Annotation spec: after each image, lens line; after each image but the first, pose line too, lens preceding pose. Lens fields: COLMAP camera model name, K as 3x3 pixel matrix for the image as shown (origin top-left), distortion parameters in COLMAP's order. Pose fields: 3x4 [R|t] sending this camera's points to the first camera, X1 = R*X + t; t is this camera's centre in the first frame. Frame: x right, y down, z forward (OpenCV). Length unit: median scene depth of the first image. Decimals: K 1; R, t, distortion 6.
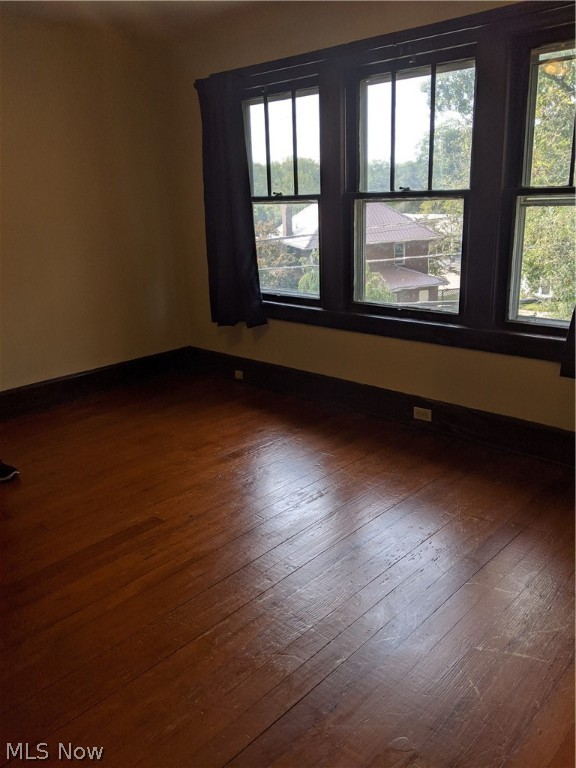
lens RADIAL K [[610.0, 0, 290.8], [0, 610.0, 383.7], [0, 0, 1]] dist [0.042717, -0.071205]
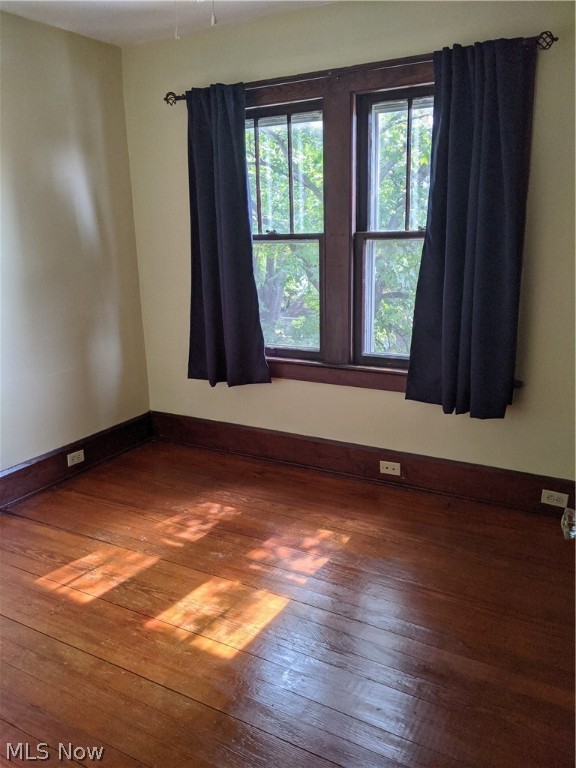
lens RADIAL K [[610.0, 0, 290.4], [0, 610.0, 385.7], [0, 0, 1]] dist [0.042717, -0.071205]
pose [[0.971316, -0.040168, 0.234376, -0.179481], [0.053927, 0.997159, -0.052594, -0.043005], [-0.231597, 0.063724, 0.970722, 0.155584]]
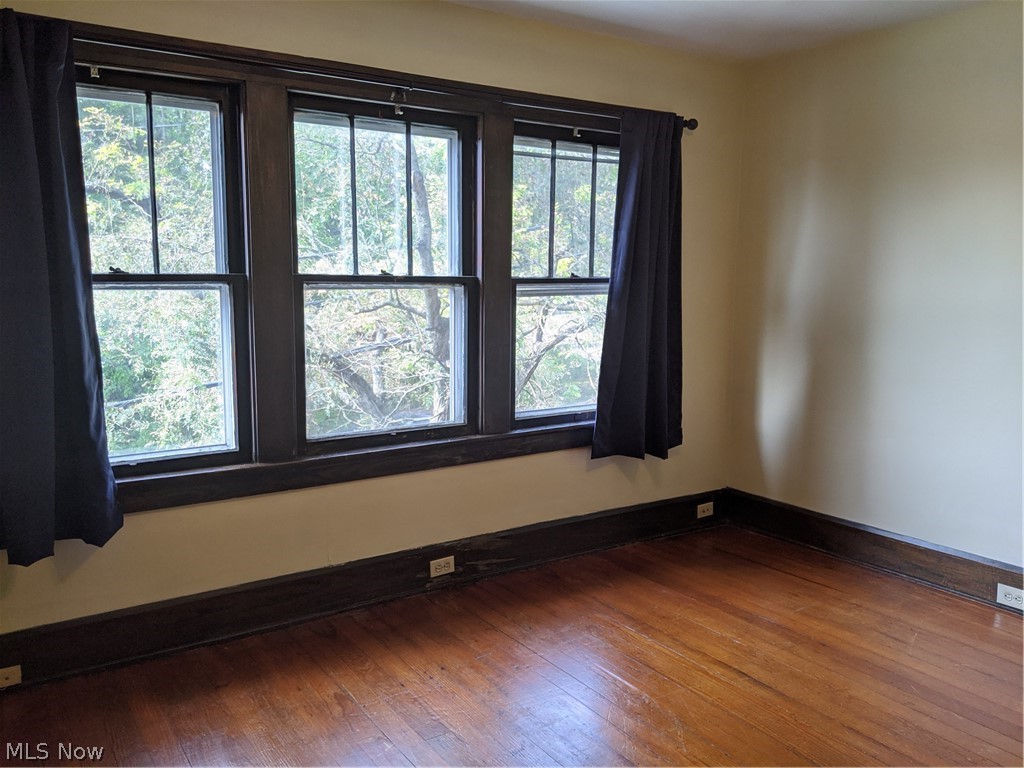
lens RADIAL K [[813.4, 0, 485.6], [0, 813.4, 375.3], [0, 0, 1]] dist [0.042717, -0.071205]
pose [[0.233666, -0.085287, 0.968569, -0.735883], [0.274441, 0.961427, 0.018449, -0.183173], [-0.932782, 0.261504, 0.248058, 0.675223]]
